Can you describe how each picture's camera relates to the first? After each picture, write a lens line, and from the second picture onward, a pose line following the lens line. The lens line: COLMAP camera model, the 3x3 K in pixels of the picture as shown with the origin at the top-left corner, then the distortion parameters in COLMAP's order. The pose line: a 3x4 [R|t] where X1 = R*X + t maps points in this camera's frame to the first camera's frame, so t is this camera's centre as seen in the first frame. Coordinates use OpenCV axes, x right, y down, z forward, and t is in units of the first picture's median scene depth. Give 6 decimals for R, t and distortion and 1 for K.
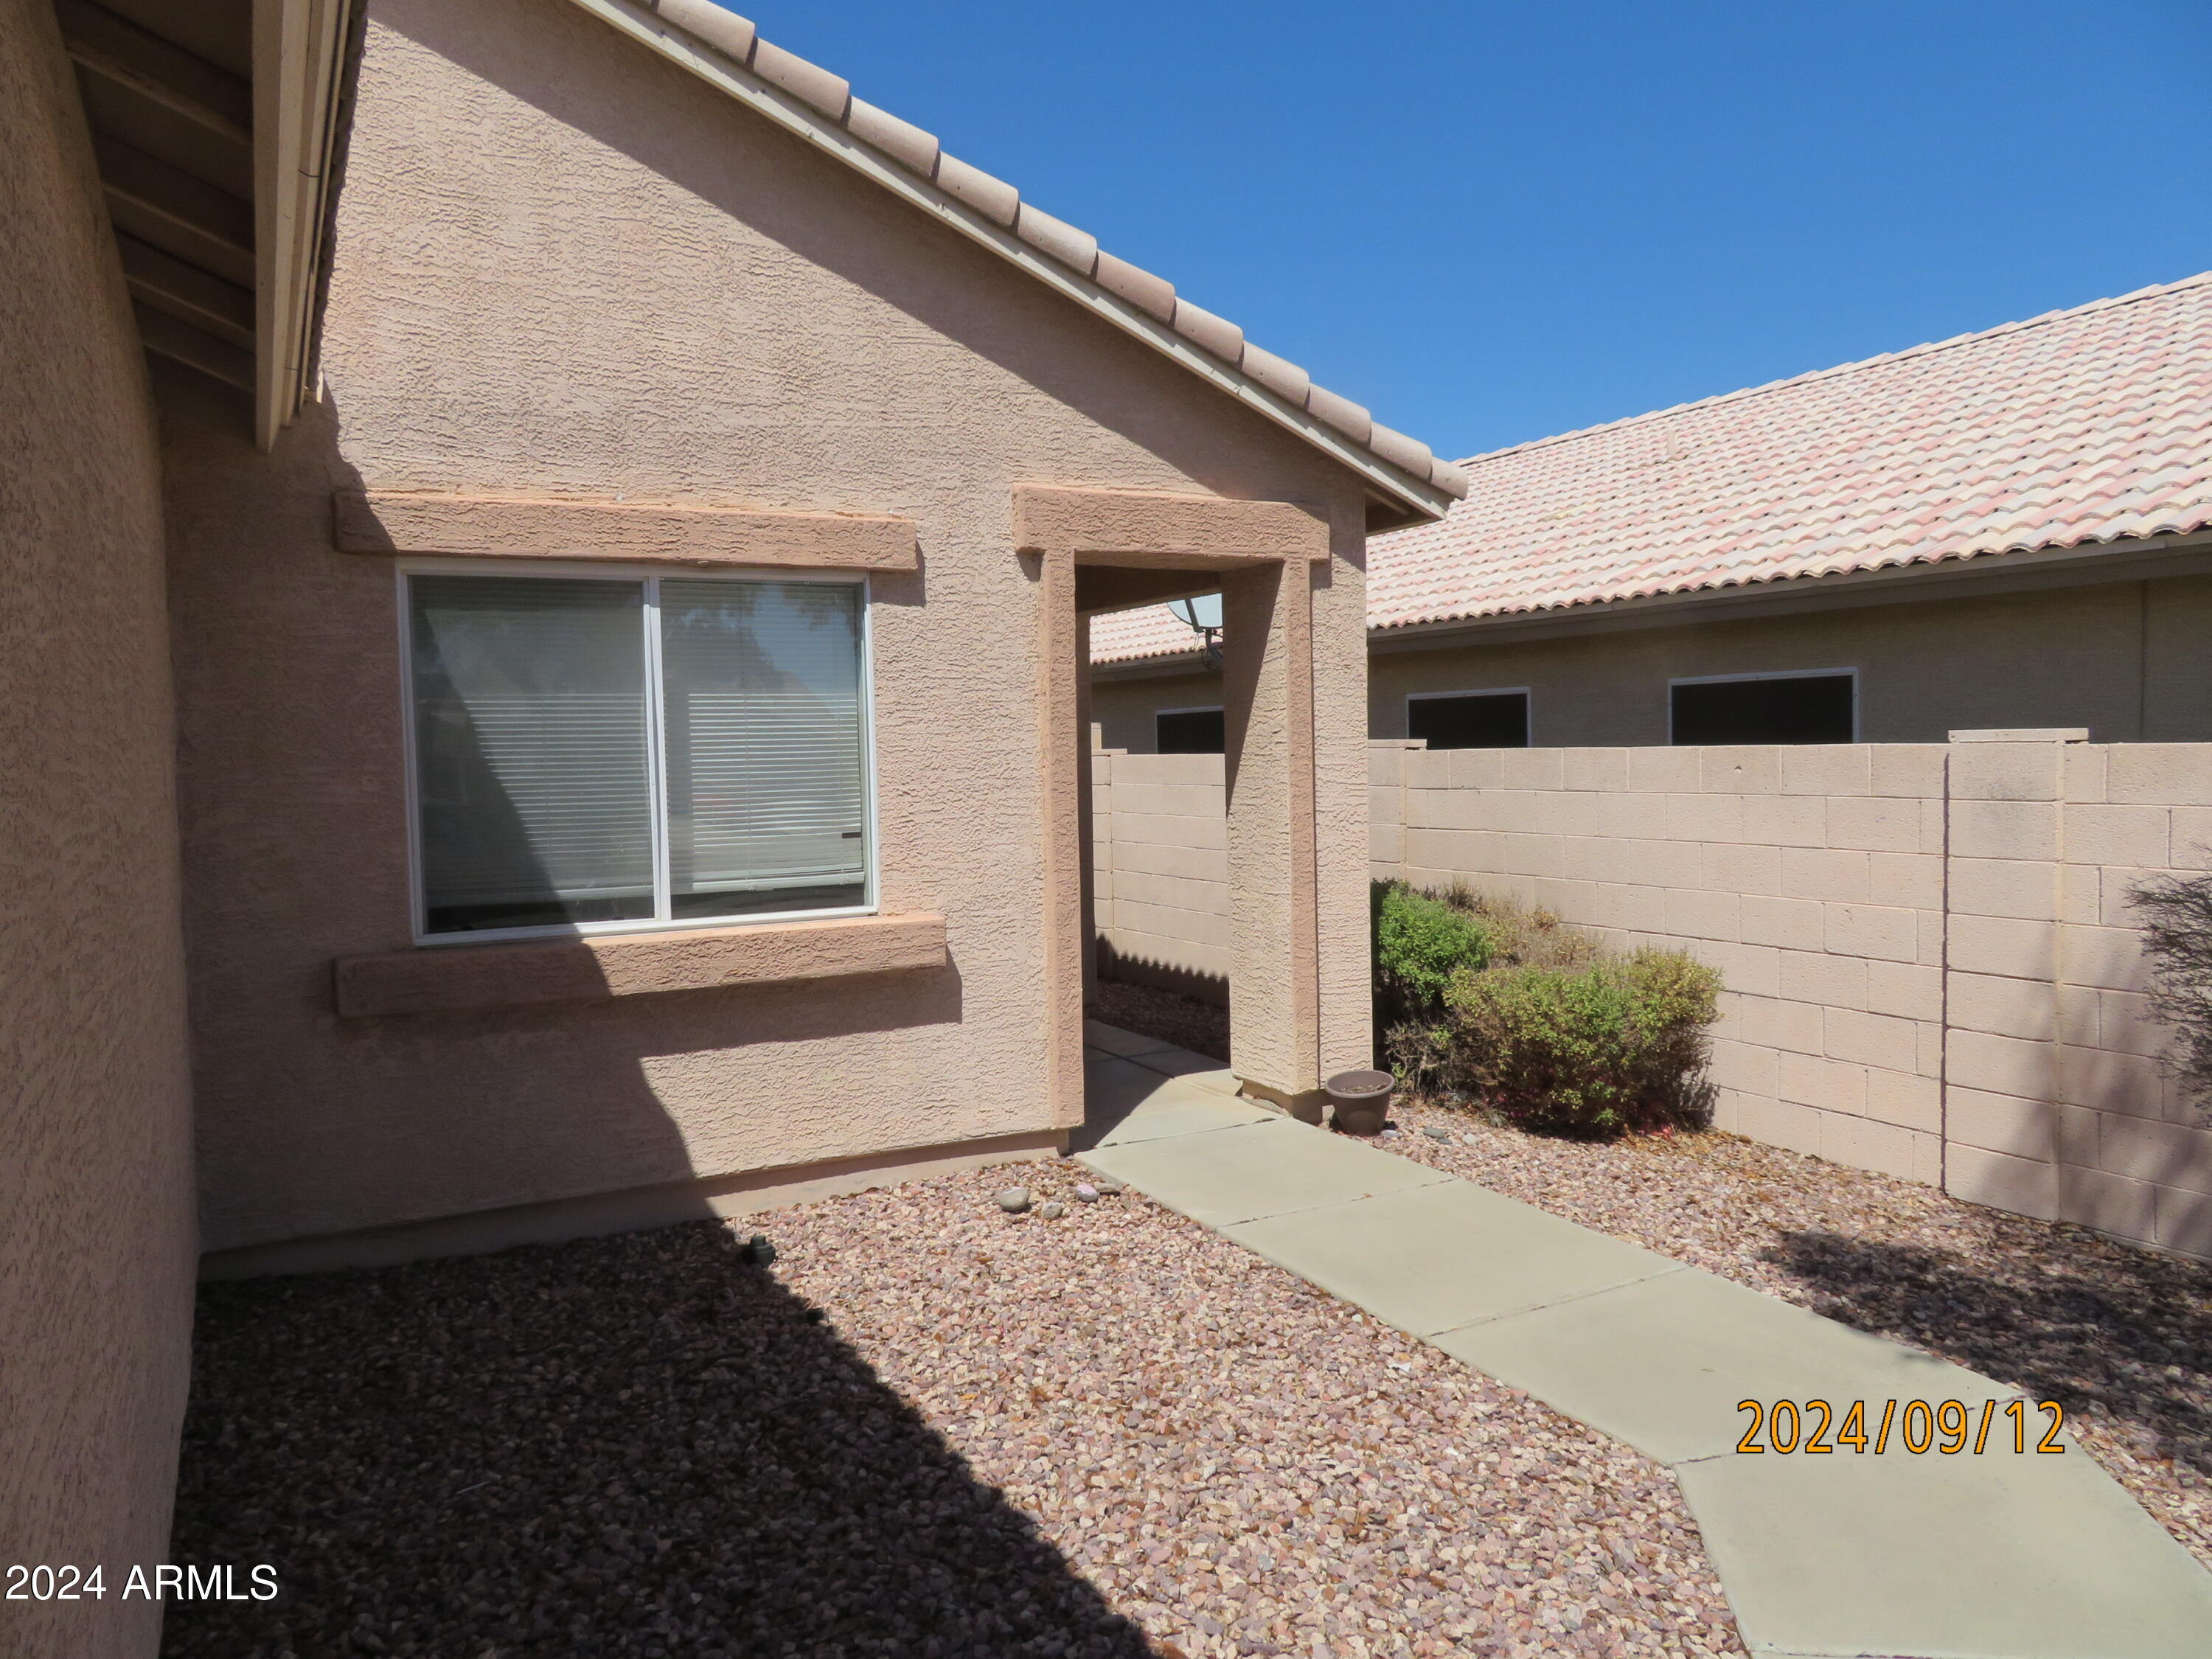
lens RADIAL K [[1580.4, 0, 1106.9], [0, 1580.4, 829.3], [0, 0, 1]] dist [-0.011493, 0.007990]
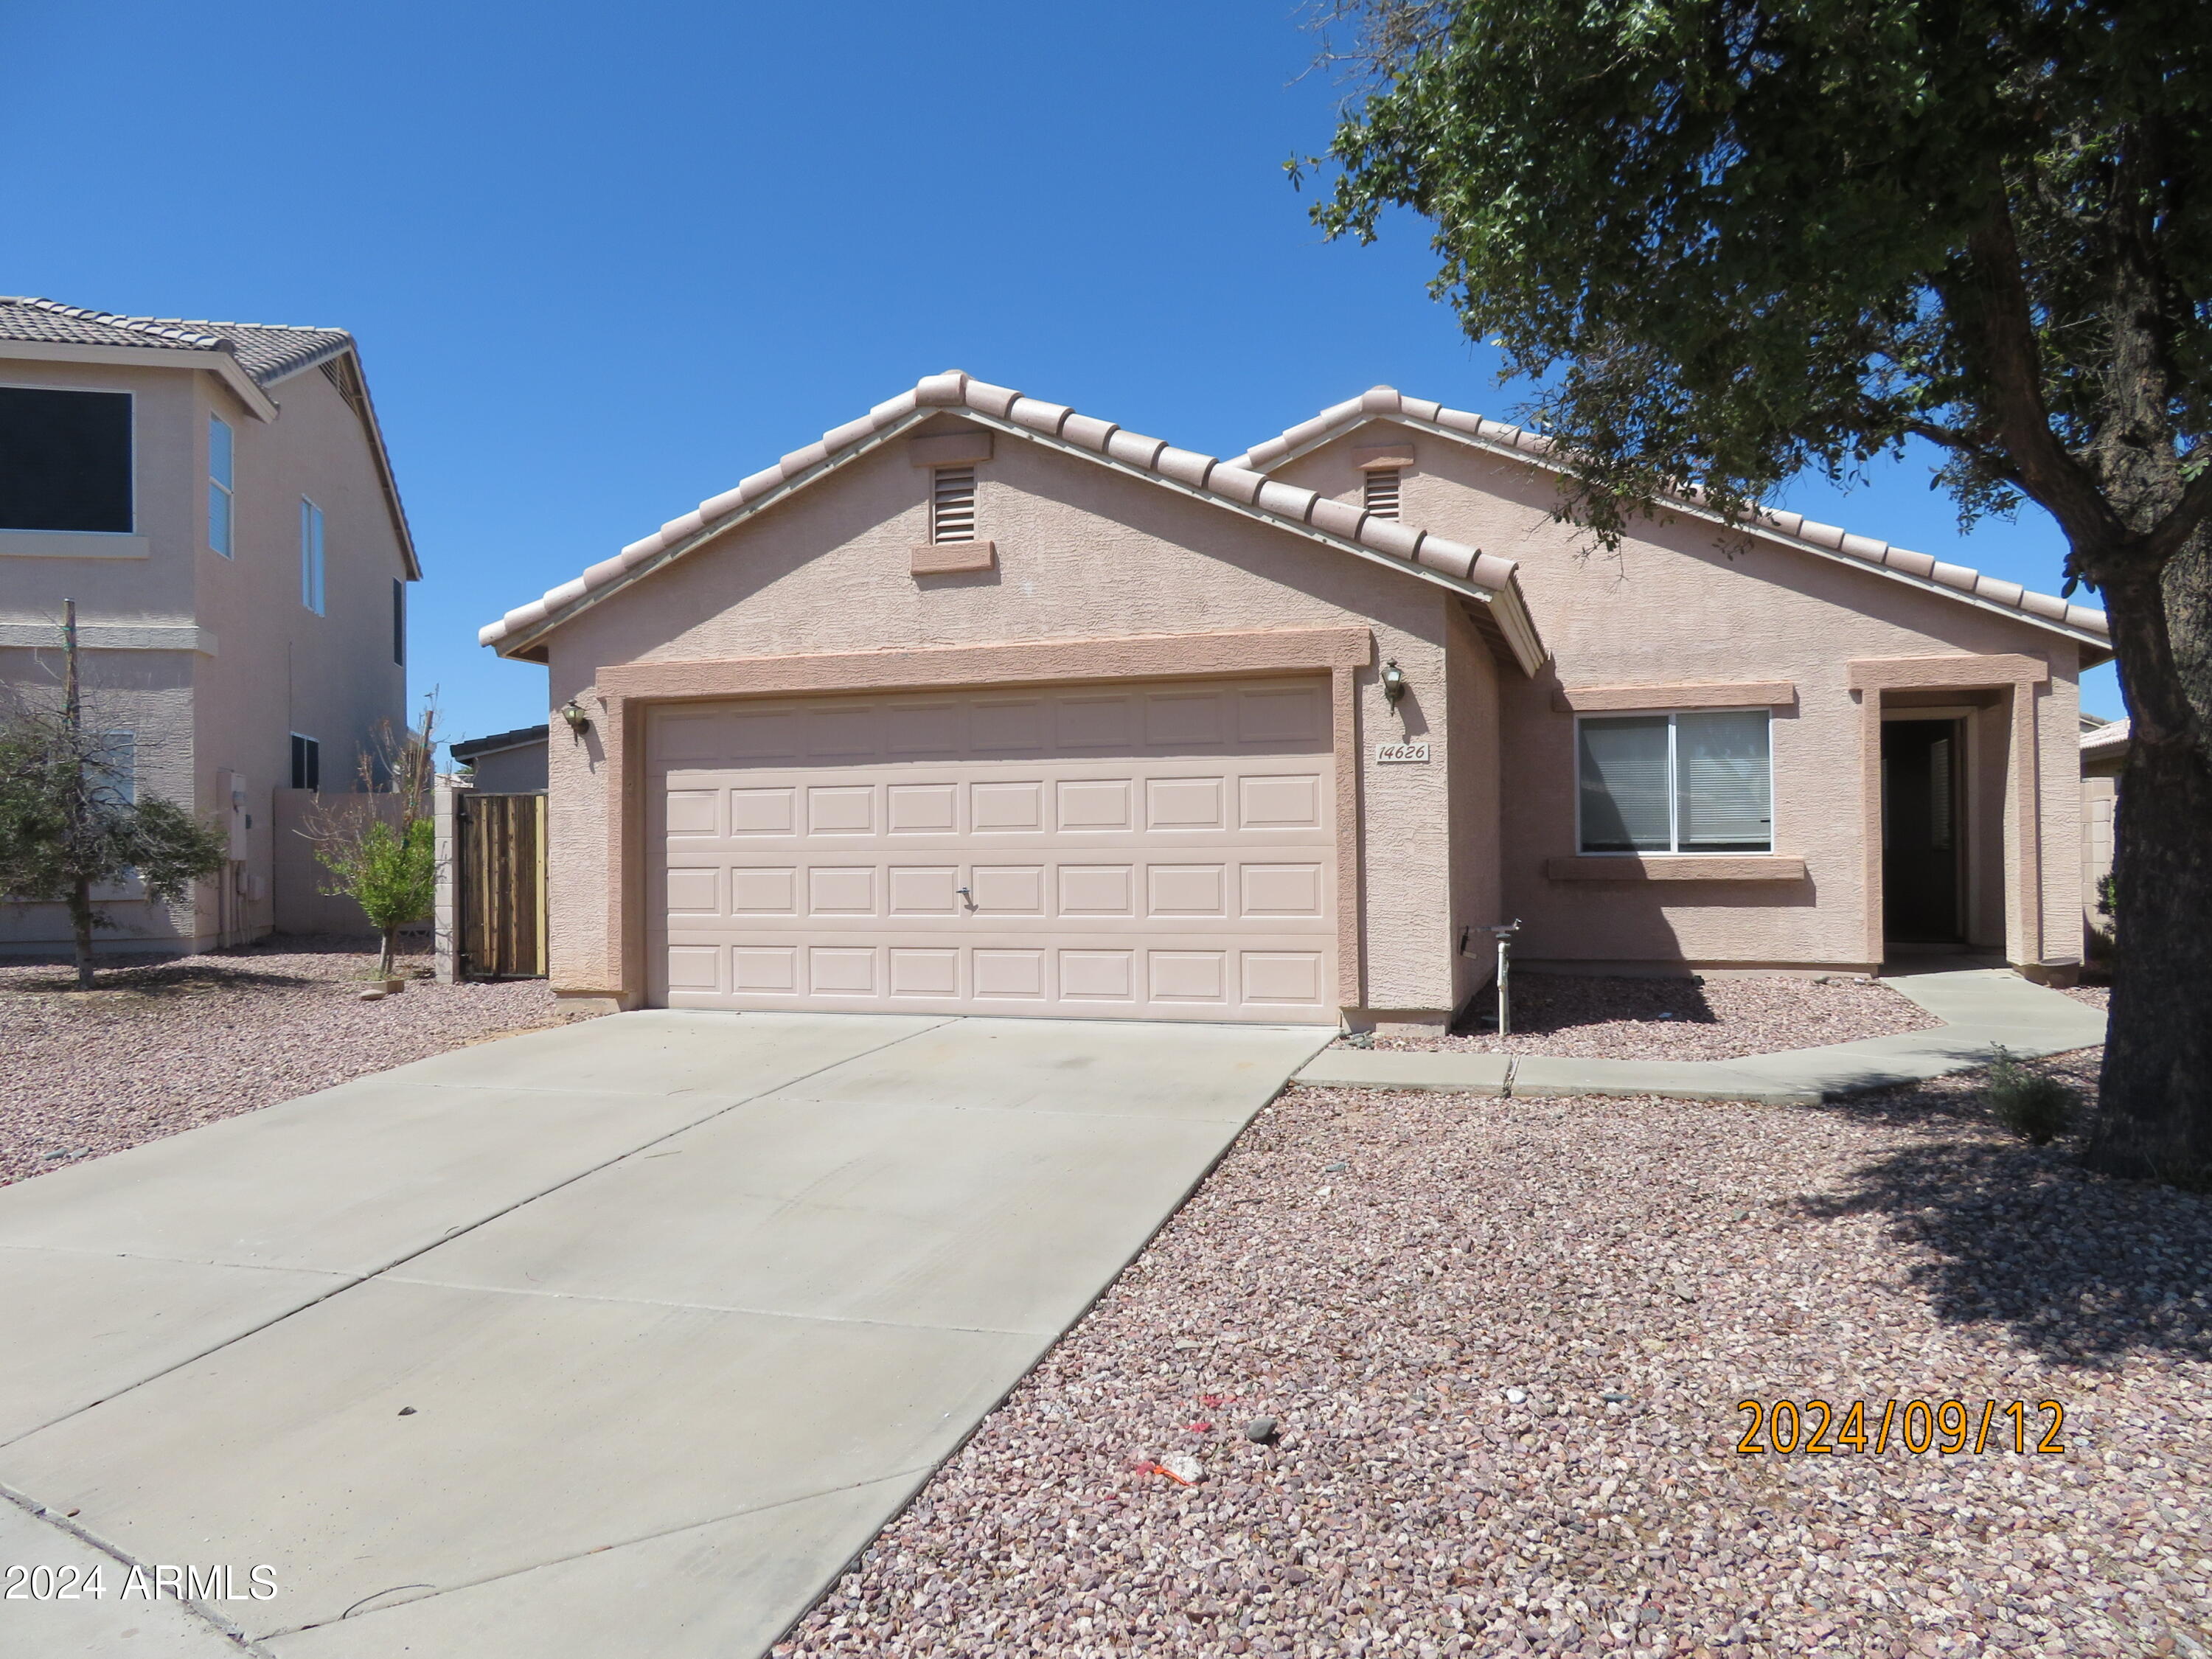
lens RADIAL K [[1580.4, 0, 1098.7], [0, 1580.4, 820.9], [0, 0, 1]] dist [-0.011493, 0.007990]
pose [[0.686595, 0.002532, -0.727035, 0.815362], [-0.040833, 0.998550, -0.035084, 0.120531], [0.725892, 0.053775, 0.685703, -1.225765]]
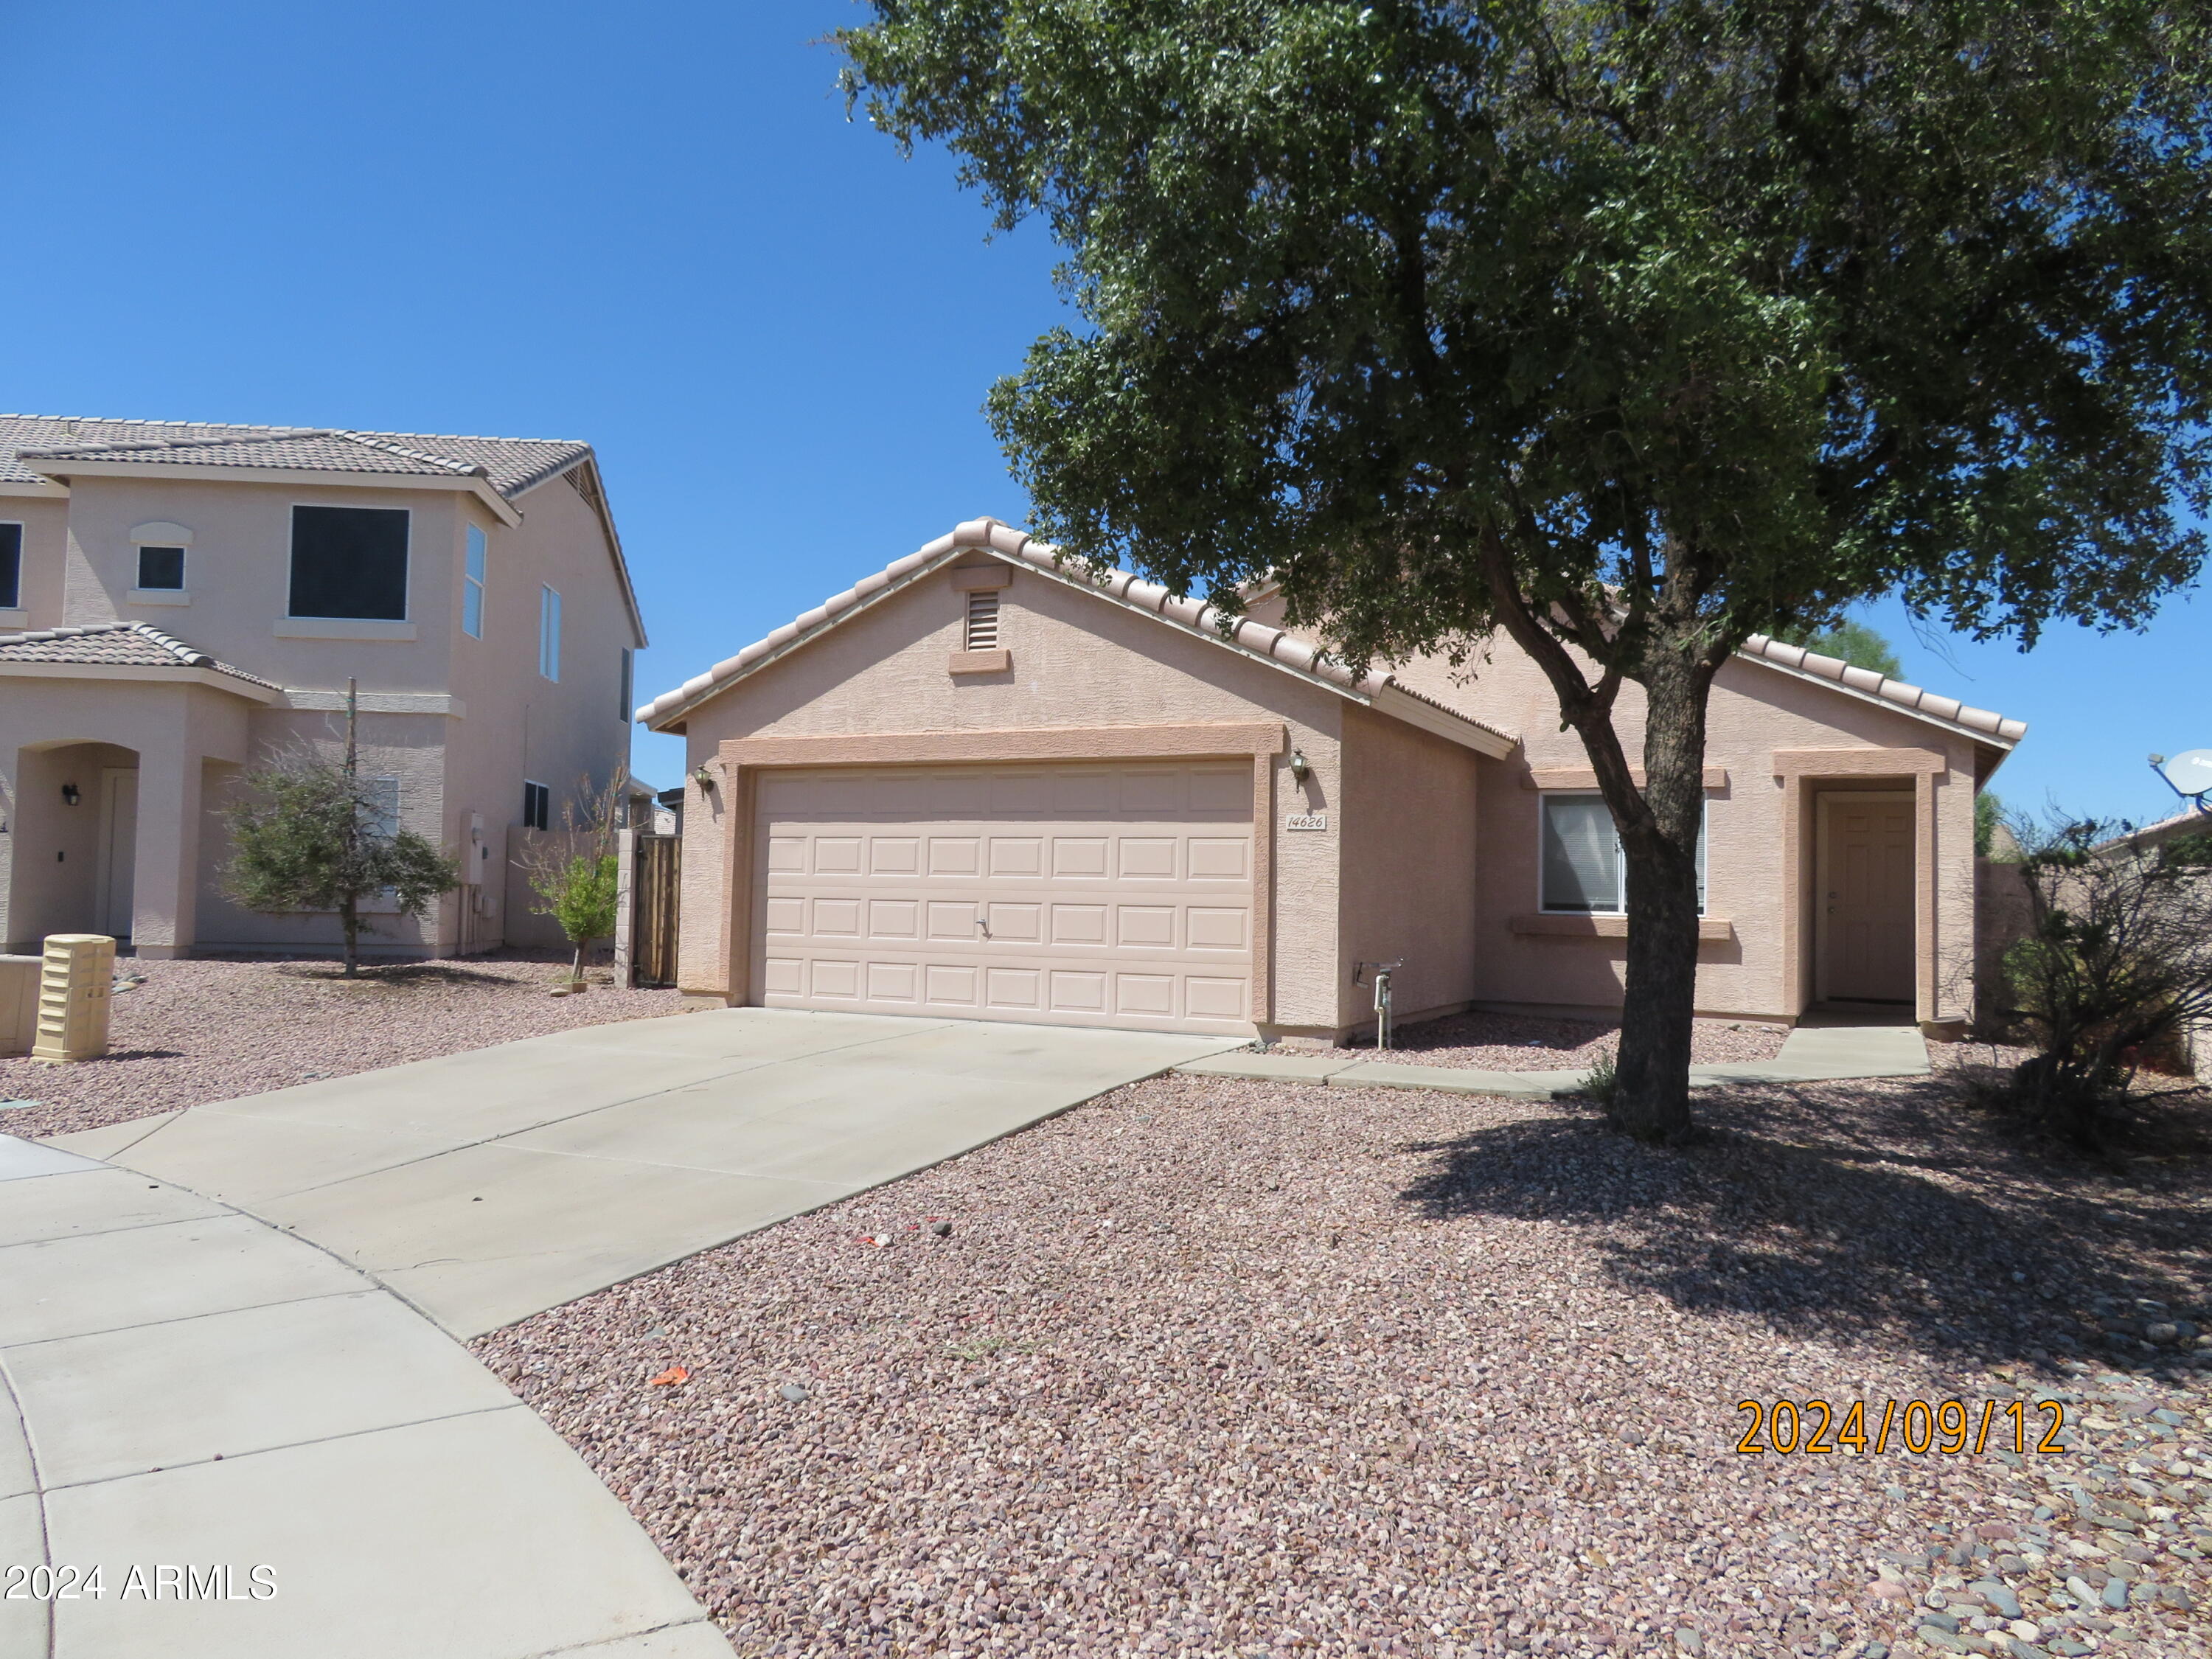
lens RADIAL K [[1580.4, 0, 1098.9], [0, 1580.4, 821.5], [0, 0, 1]] dist [-0.011493, 0.007990]
pose [[0.573568, -0.006476, -0.819132, 1.378290], [-0.074827, 0.995374, -0.060265, 0.123630], [0.815733, 0.095860, 0.570430, -1.282369]]
